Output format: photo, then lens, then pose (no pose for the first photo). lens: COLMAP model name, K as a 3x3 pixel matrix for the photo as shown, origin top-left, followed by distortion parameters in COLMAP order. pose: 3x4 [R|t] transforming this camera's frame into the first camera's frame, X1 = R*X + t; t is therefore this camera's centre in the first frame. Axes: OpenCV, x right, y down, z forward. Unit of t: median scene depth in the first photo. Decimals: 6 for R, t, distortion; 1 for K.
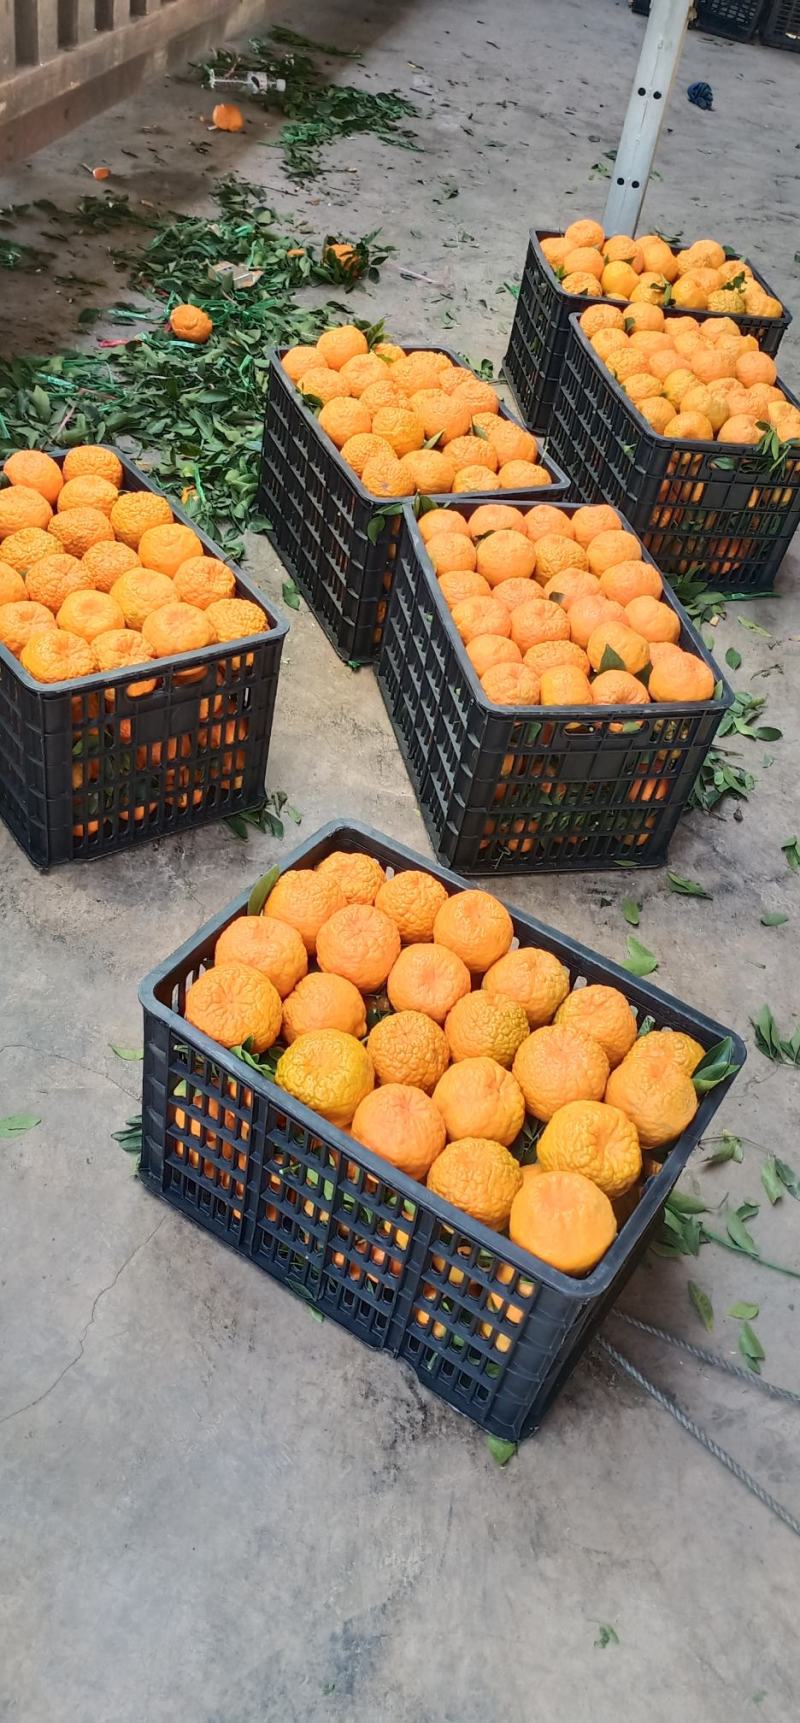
lens RADIAL K [[1501.2, 0, 400.0], [0, 1501.2, 861.5], [0, 0, 1]] dist [-0.010895, -0.006107]
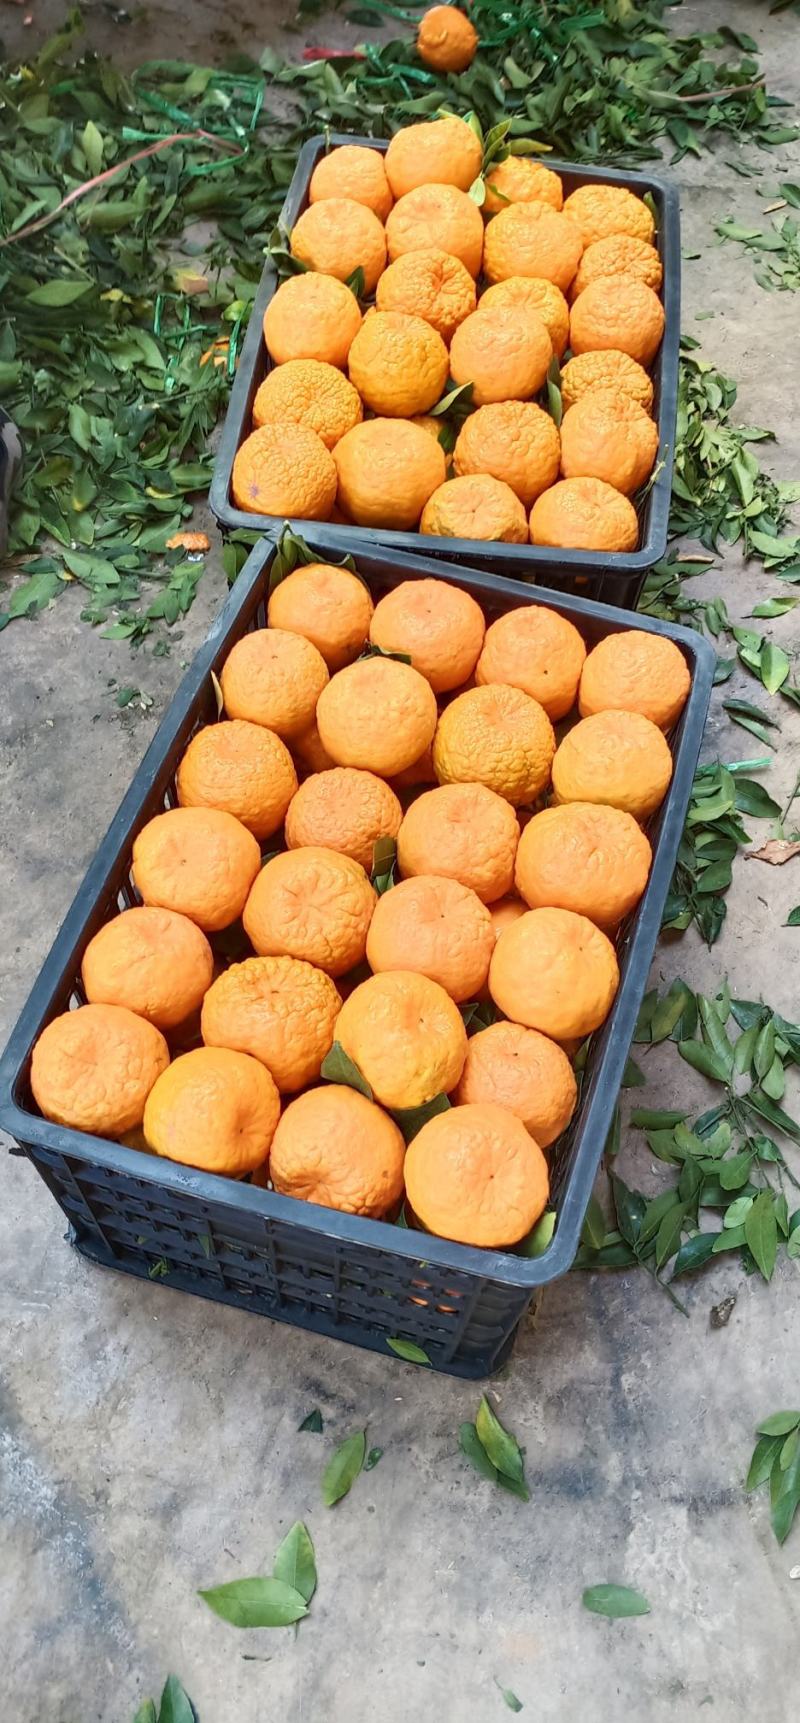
lens RADIAL K [[1501.2, 0, 400.0], [0, 1501.2, 861.5], [0, 0, 1]] dist [-0.010895, -0.006107]
pose [[0.876182, 0.361758, -0.318490, 0.248302], [-0.289937, 0.923466, 0.251291, -0.279582], [0.385021, -0.127834, 0.914011, 0.543590]]
